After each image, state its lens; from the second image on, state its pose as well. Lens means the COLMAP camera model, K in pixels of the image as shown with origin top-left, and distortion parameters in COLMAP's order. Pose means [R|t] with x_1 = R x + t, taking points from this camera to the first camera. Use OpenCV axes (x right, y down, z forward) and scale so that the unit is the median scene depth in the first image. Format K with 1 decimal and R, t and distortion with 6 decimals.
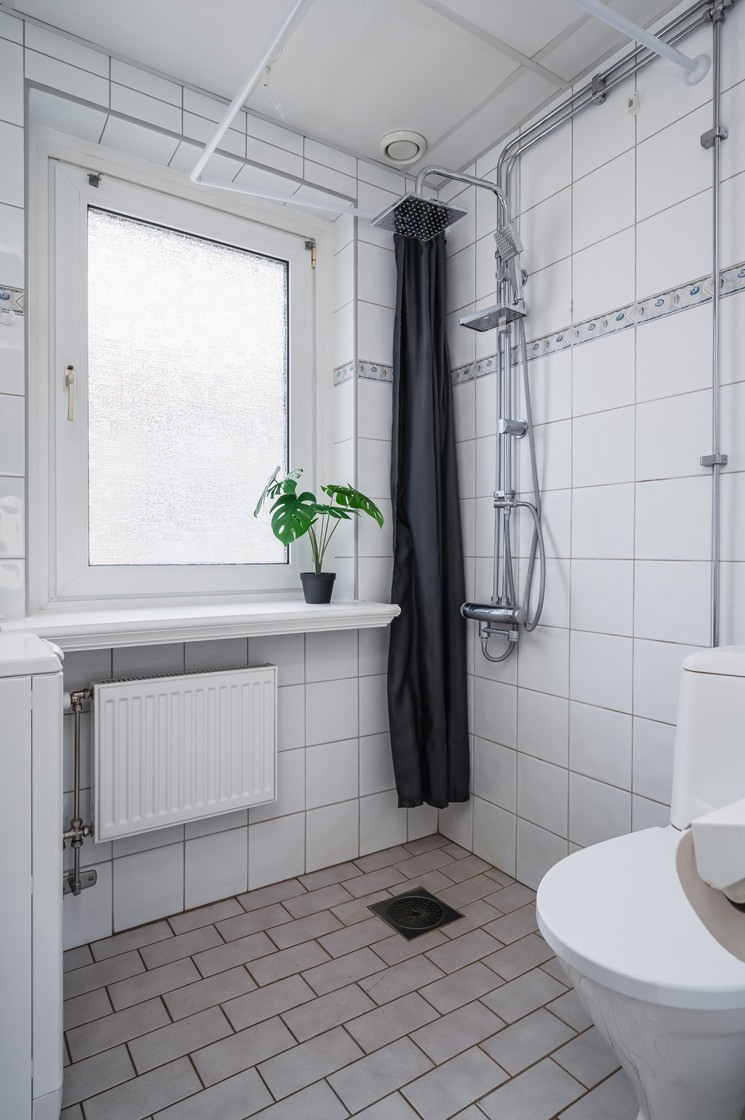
lens RADIAL K [[632.7, 0, 371.7], [0, 632.7, 556.1], [0, 0, 1]] dist [-0.000443, -0.000444]
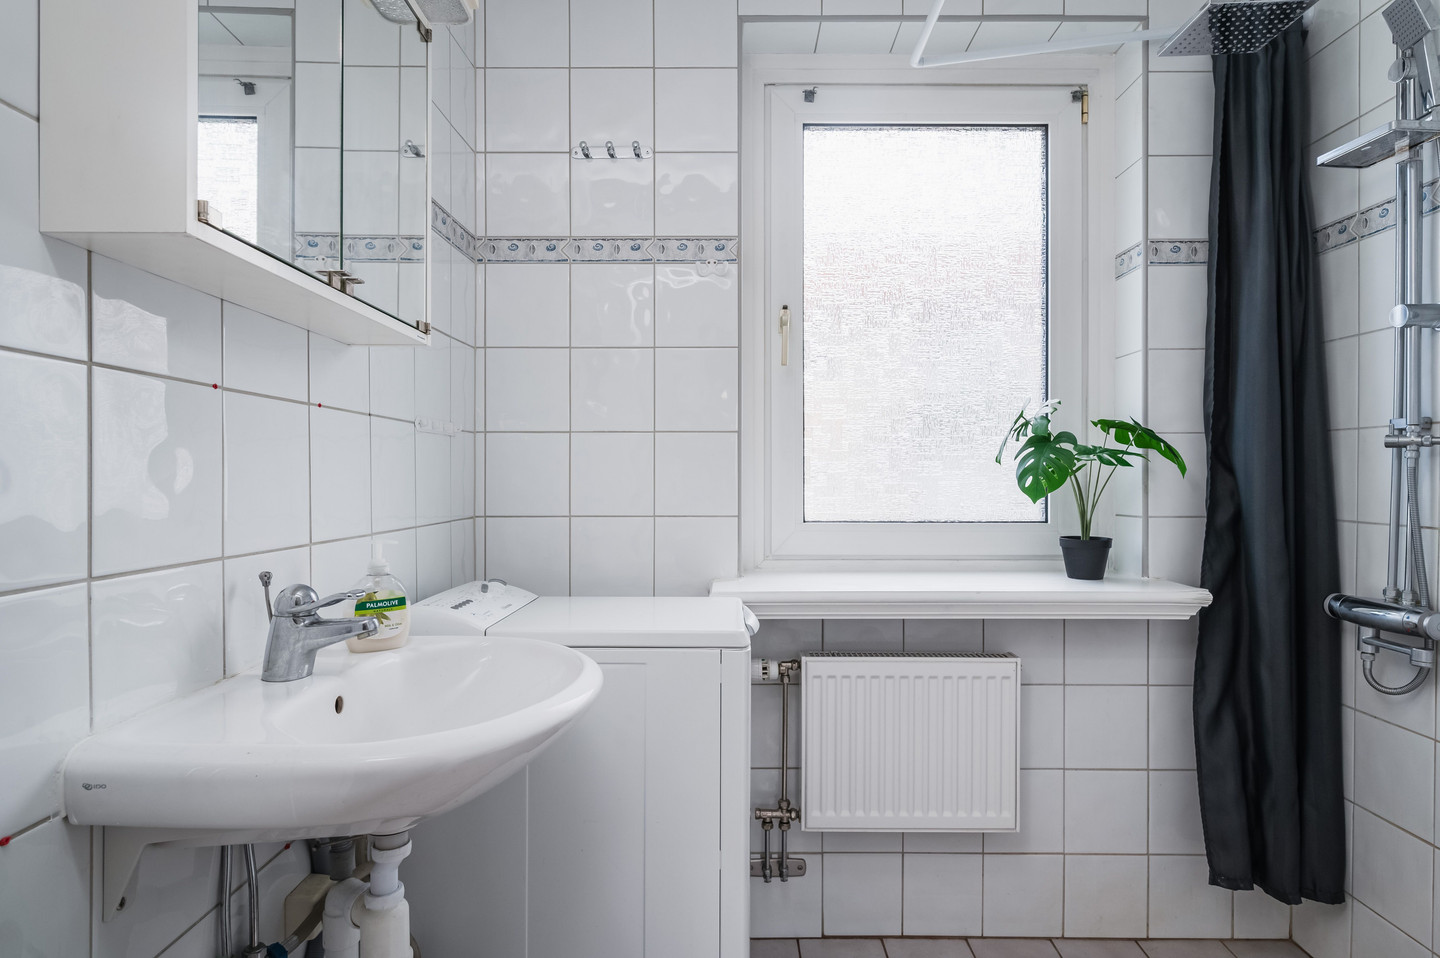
lens RADIAL K [[813.5, 0, 720.0], [0, 813.5, 479.0], [0, 0, 1]] dist [-0.000443, -0.000444]
pose [[0.829039, 0.003363, -0.559180, 0.095682], [-0.002816, 0.999994, 0.001839, -0.043770], [0.559183, 0.000050, 0.829044, -0.030781]]
